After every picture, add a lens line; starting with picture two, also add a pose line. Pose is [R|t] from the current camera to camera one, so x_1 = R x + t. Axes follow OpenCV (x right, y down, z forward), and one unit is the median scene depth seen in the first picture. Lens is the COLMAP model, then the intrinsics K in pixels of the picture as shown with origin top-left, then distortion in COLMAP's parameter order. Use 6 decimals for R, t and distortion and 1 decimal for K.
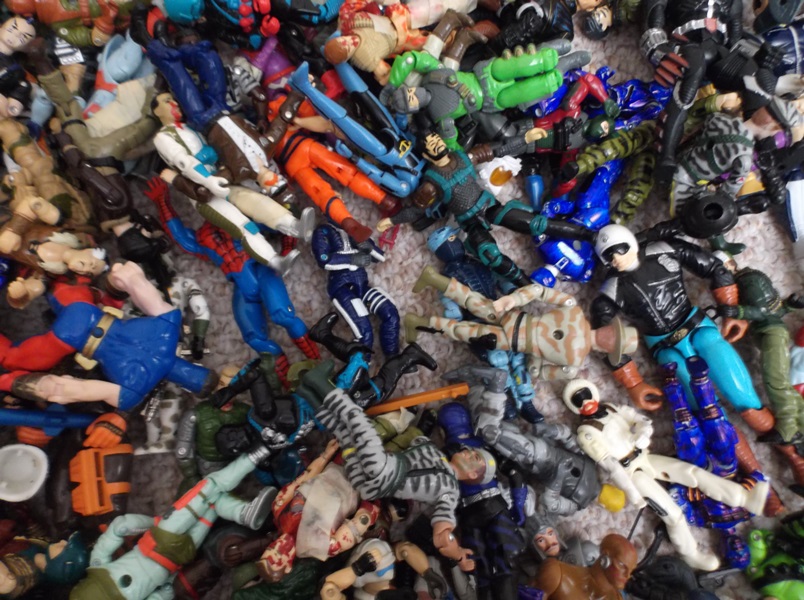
lens RADIAL K [[562.0, 0, 403.4], [0, 562.0, 301.4], [0, 0, 1]] dist [-0.000368, -0.004135]
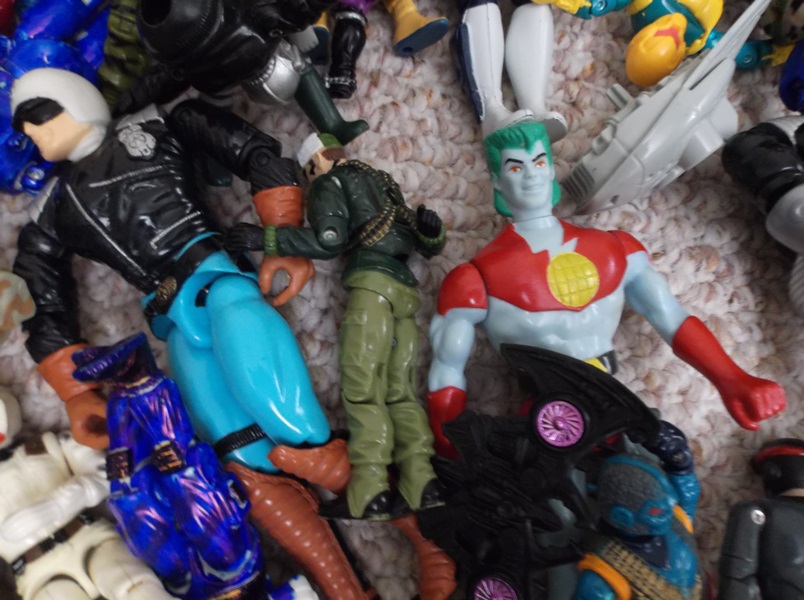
lens RADIAL K [[562.0, 0, 397.5], [0, 562.0, 301.1], [0, 0, 1]] dist [-0.000368, -0.004135]
pose [[0.999795, -0.015358, 0.013209, 0.603082], [0.015297, 0.999872, 0.004679, 0.061275], [-0.013279, -0.004476, 0.999902, 0.458336]]
